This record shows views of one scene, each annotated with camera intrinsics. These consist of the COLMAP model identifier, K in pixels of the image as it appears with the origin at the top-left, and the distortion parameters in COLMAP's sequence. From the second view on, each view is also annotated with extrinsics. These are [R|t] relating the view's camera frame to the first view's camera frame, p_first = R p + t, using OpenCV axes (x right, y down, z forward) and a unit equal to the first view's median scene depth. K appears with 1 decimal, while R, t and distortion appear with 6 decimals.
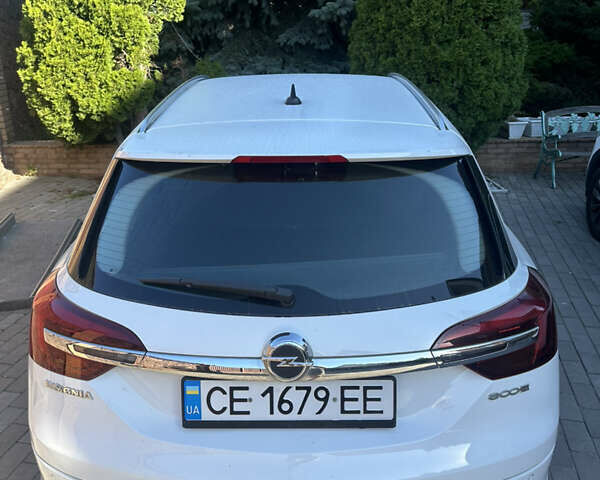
lens RADIAL K [[552.9, 0, 300.0], [0, 552.9, 240.0], [0, 0, 1]] dist [0.146681, -0.294540]
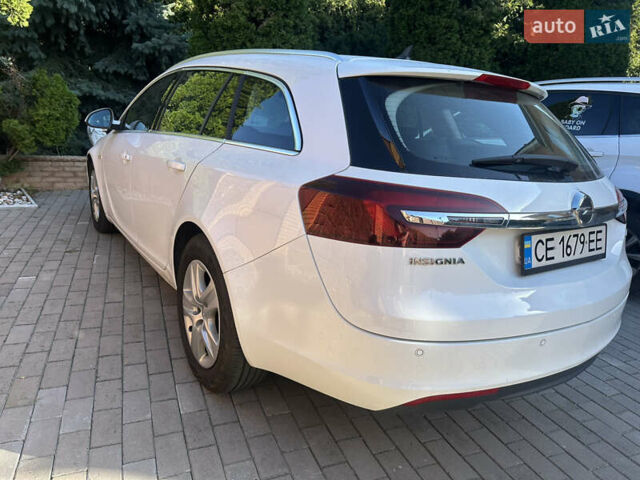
lens RADIAL K [[455.0, 0, 320.0], [0, 455.0, 240.0], [0, 0, 1]] dist [-0.005951, 0.000202]
pose [[0.822687, -0.077640, 0.563168, -1.099365], [0.111030, 0.993497, -0.025229, 0.225149], [-0.557547, 0.083284, 0.825957, 0.408606]]
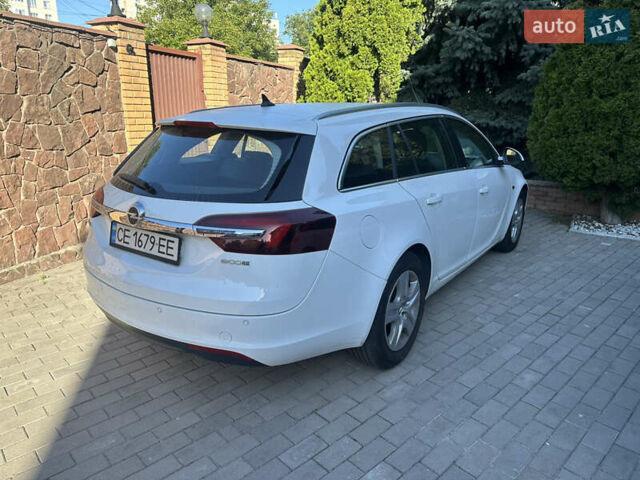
lens RADIAL K [[455.0, 0, 320.0], [0, 455.0, 240.0], [0, 0, 1]] dist [-0.005951, 0.000202]
pose [[0.825575, 0.170212, -0.538009, 1.271764], [-0.205507, 0.978639, -0.005734, 0.162743], [0.525540, 0.115299, 0.842920, 0.008160]]
